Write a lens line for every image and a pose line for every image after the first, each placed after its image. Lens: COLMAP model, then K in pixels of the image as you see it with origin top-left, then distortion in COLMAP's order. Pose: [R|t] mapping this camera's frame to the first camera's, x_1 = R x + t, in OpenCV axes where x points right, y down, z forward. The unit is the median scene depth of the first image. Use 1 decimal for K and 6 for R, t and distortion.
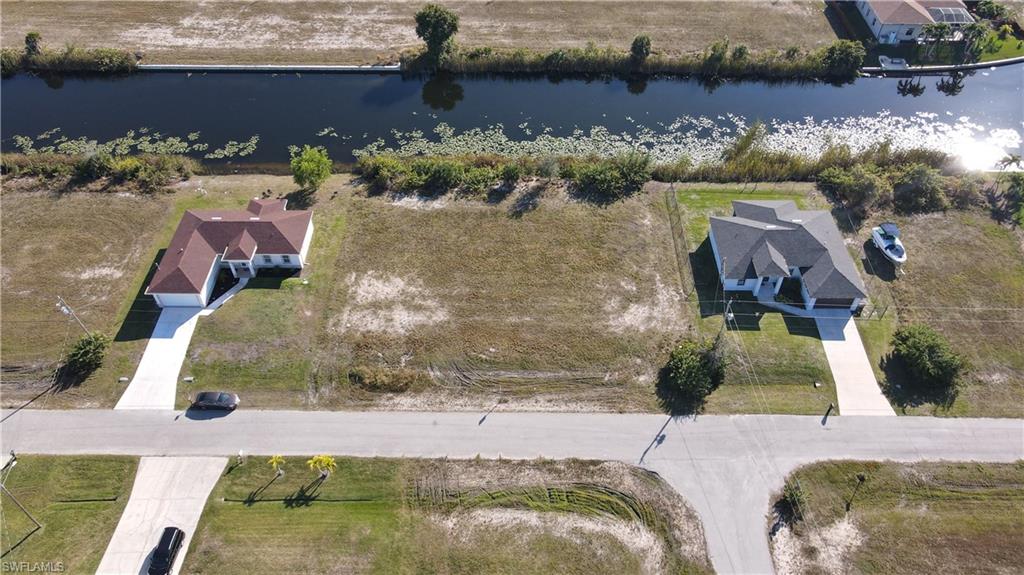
lens RADIAL K [[751.5, 0, 512.0], [0, 751.5, 287.5], [0, 0, 1]] dist [-0.007629, 0.051322]
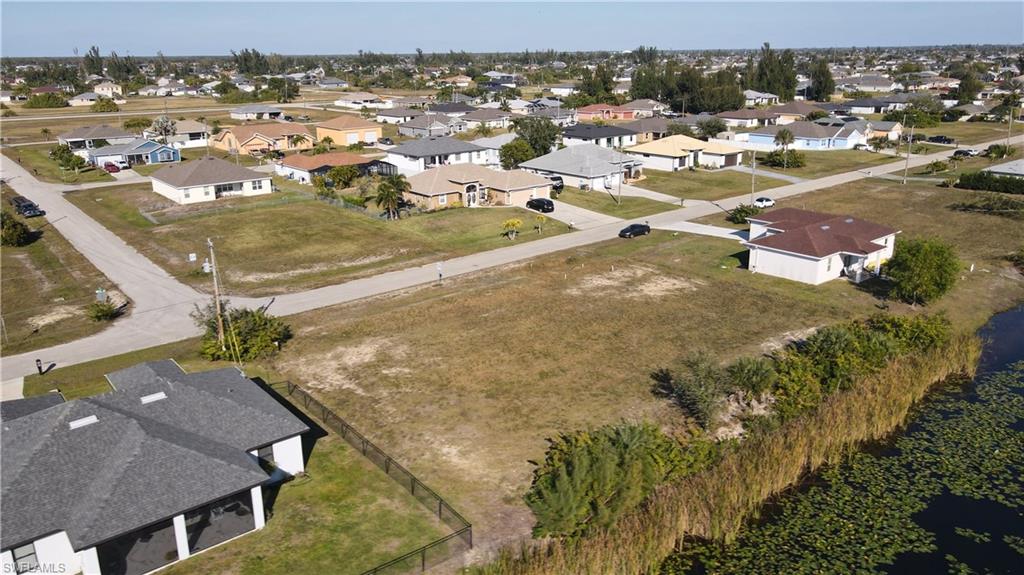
lens RADIAL K [[751.5, 0, 512.0], [0, 751.5, 287.5], [0, 0, 1]] dist [-0.007629, 0.051322]
pose [[-0.761854, 0.206592, -0.613921, 0.453616], [-0.457696, 0.498973, 0.735894, -0.533857], [0.458360, 0.841633, -0.285588, 1.203439]]
